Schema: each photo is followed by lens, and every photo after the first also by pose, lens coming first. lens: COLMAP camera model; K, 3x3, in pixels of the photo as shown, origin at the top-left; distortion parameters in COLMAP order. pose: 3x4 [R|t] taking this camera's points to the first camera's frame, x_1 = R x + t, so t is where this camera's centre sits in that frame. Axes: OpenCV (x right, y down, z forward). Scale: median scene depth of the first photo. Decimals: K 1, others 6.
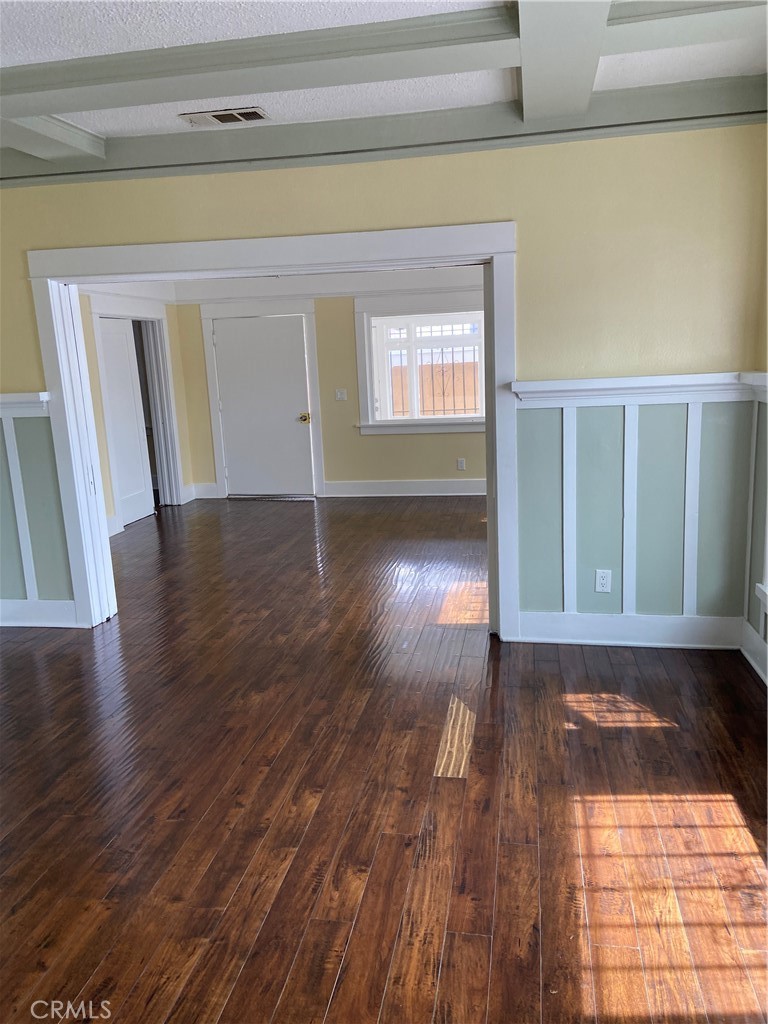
lens RADIAL K [[791.7, 0, 384.0], [0, 791.7, 512.0], [0, 0, 1]] dist [-0.001139, -0.000685]
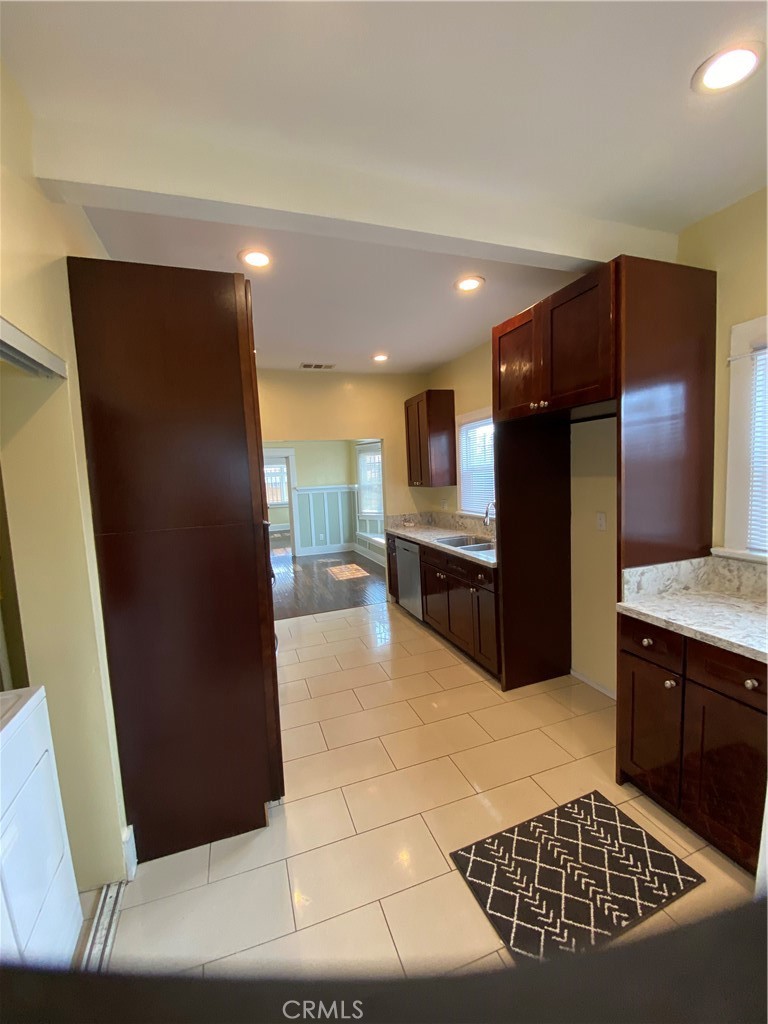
lens RADIAL K [[404.5, 0, 384.0], [0, 404.5, 512.0], [0, 0, 1]] dist [0.001564, -0.018523]
pose [[0.932365, -0.033854, 0.359930, -0.156139], [0.080835, 0.989921, -0.116286, 0.223562], [-0.352365, 0.137516, 0.925704, -1.006345]]
